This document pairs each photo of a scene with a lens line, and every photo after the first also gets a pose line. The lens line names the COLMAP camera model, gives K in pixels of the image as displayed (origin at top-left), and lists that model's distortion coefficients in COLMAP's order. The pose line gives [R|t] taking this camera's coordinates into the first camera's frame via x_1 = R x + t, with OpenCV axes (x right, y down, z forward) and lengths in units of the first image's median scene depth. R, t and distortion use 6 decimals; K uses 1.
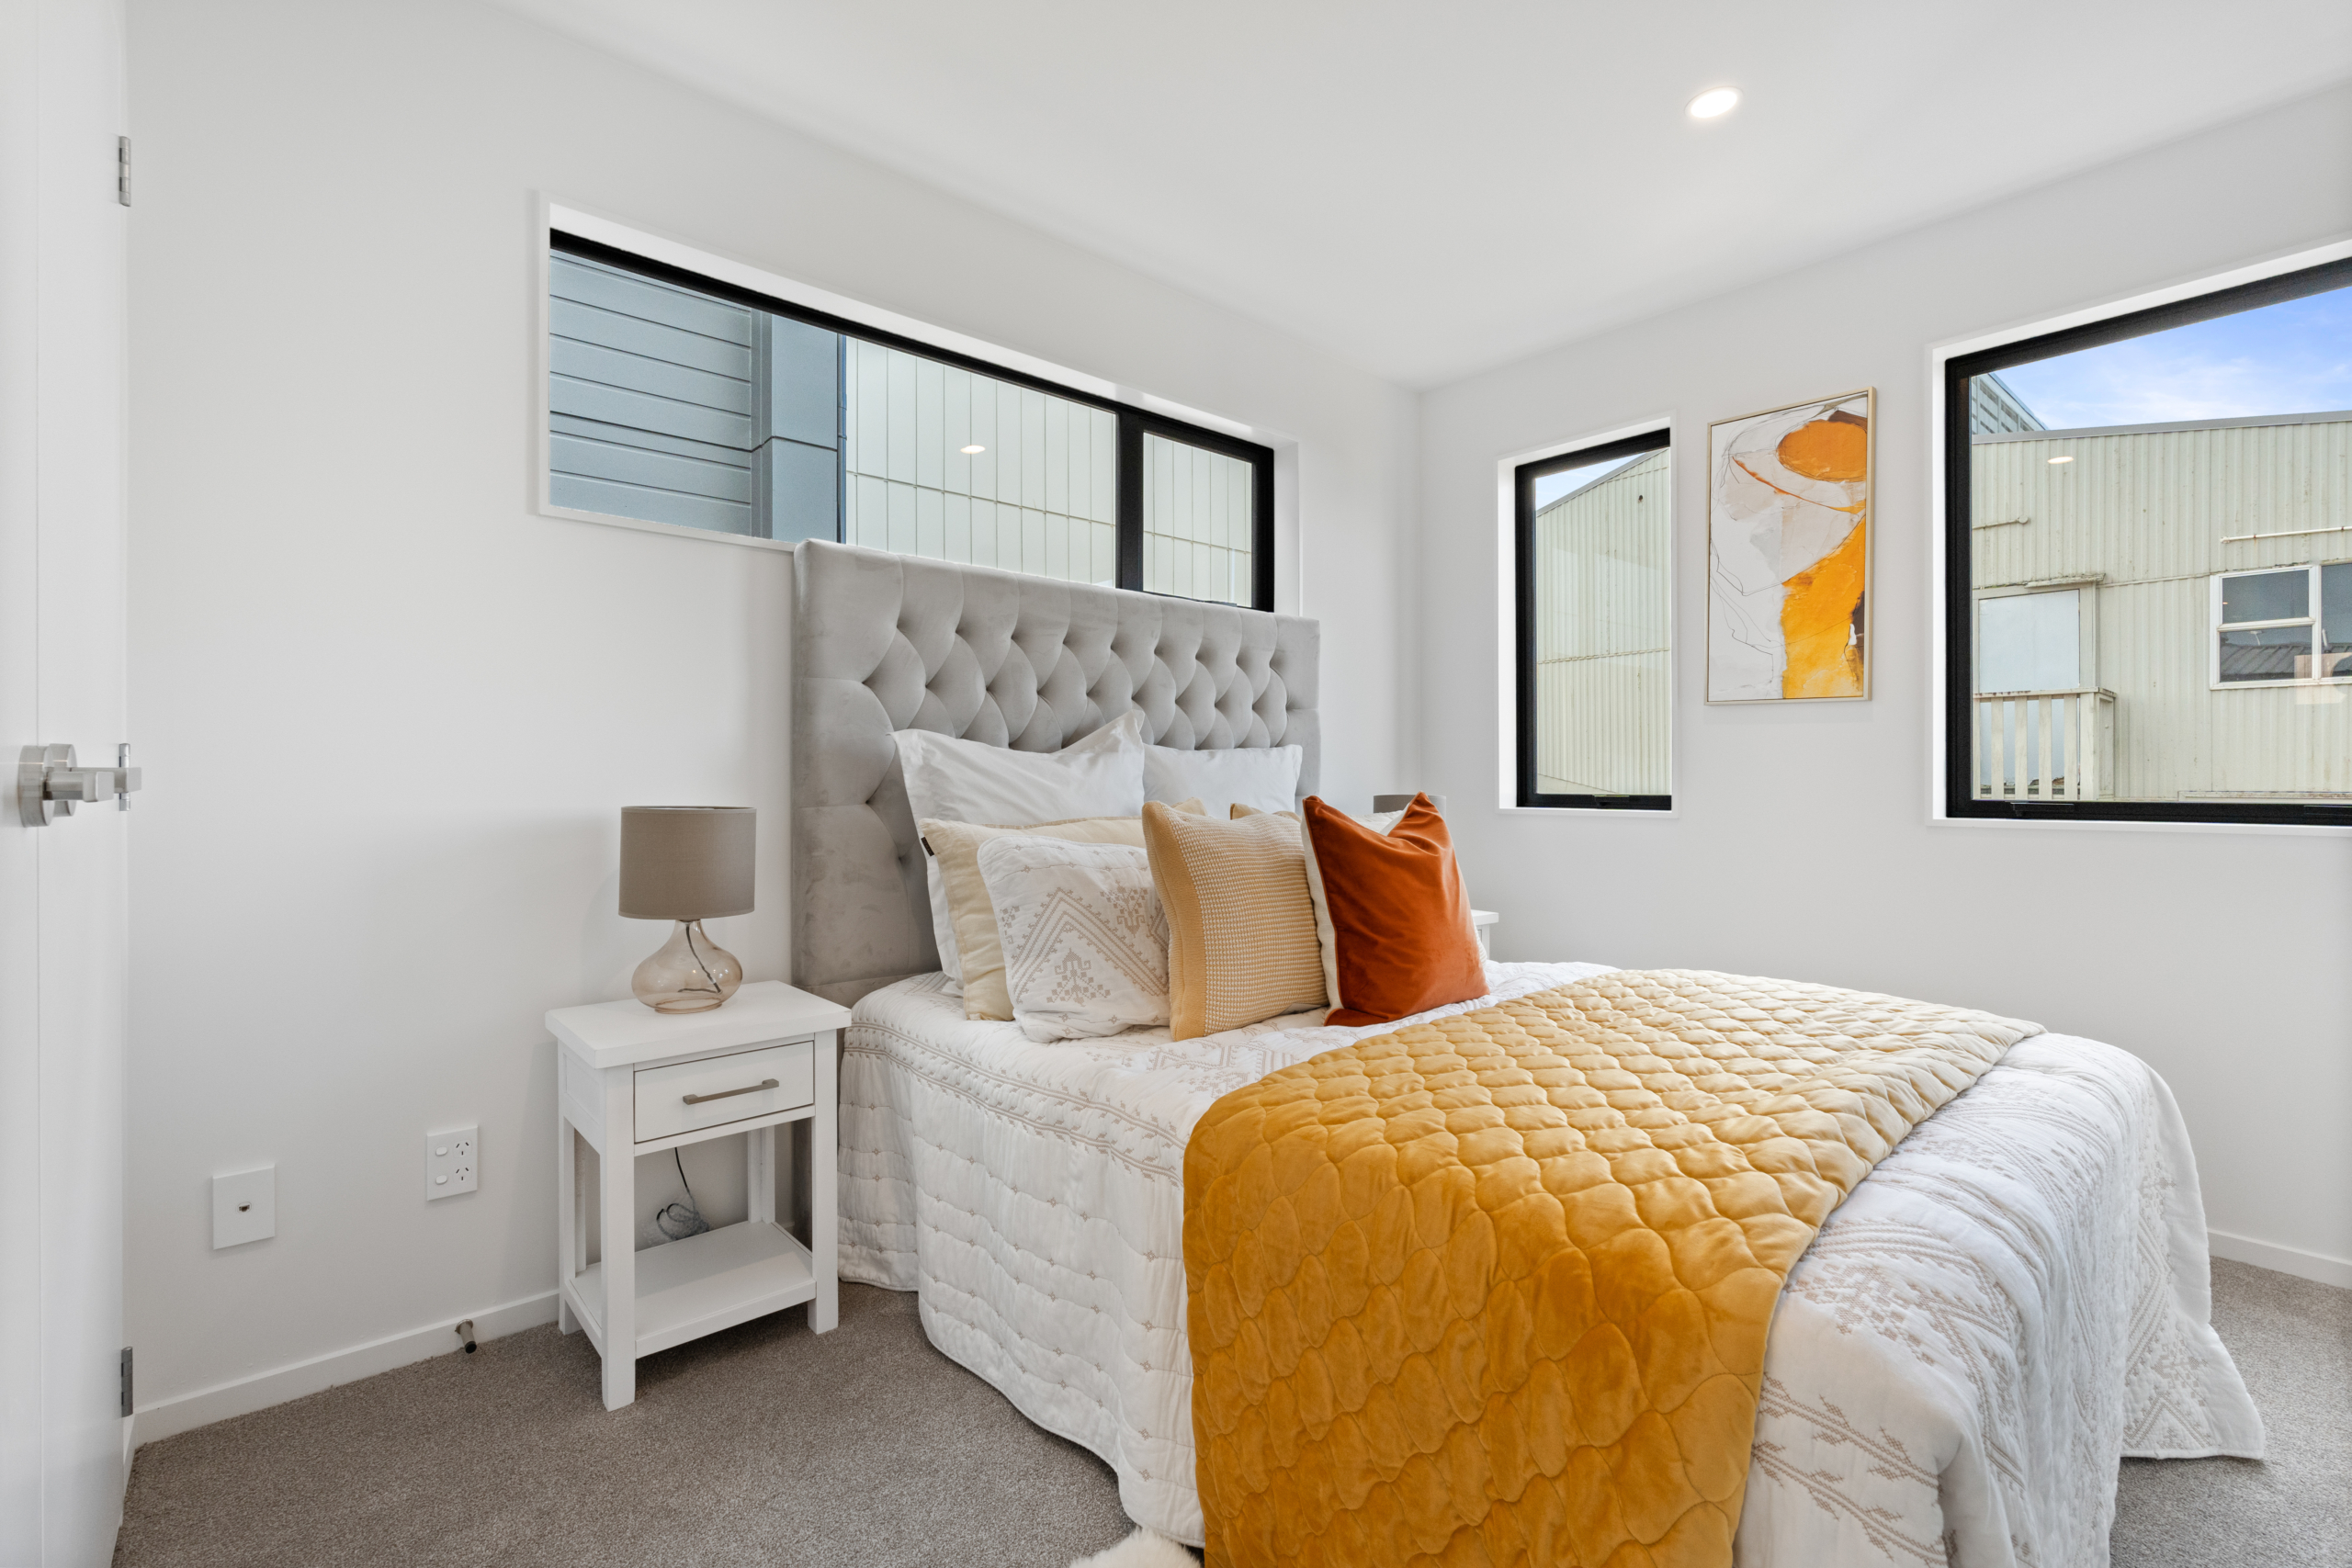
lens RADIAL K [[1037.0, 0, 1174.4], [0, 1037.0, 772.4], [0, 0, 1]] dist [-0.002533, 0.000270]
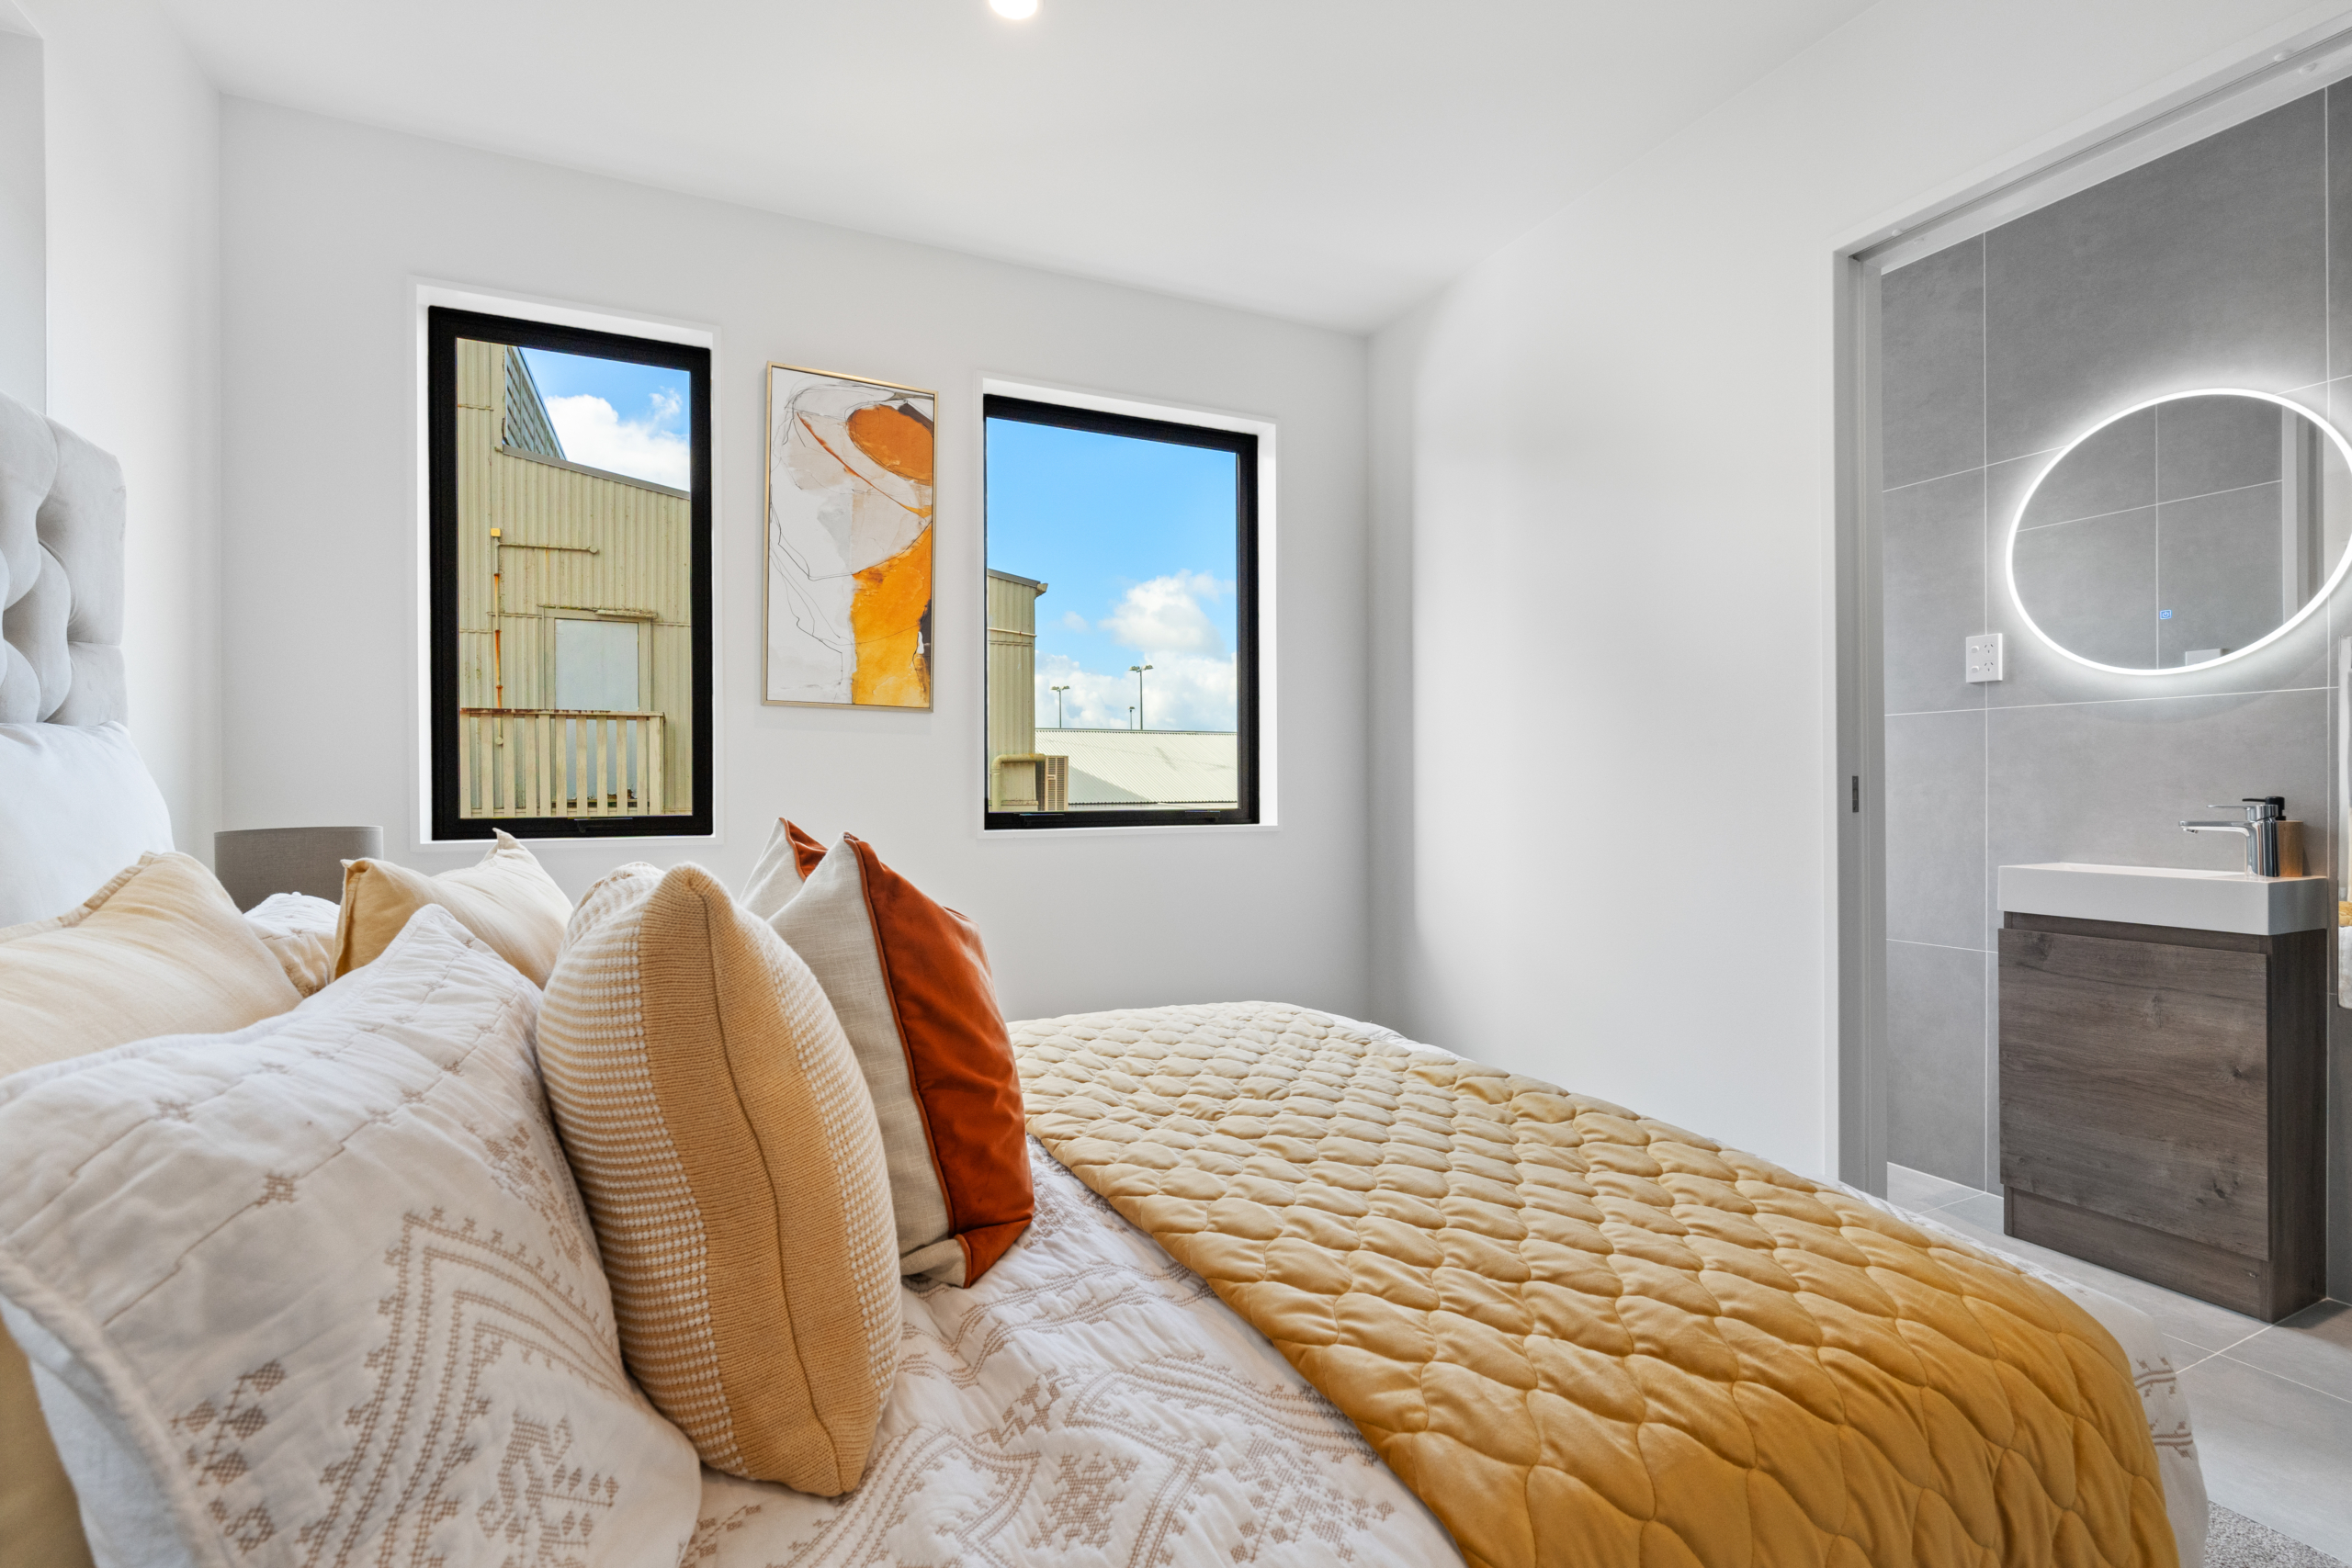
lens RADIAL K [[1056.0, 0, 1176.0], [0, 1056.0, 784.0], [0, 0, 1]] dist [0.000408, 0.000123]
pose [[0.283439, 0.004701, 0.958979, -0.206346], [-0.001934, 0.999989, -0.004331, 0.001158], [-0.958988, -0.000627, 0.283445, 0.478562]]
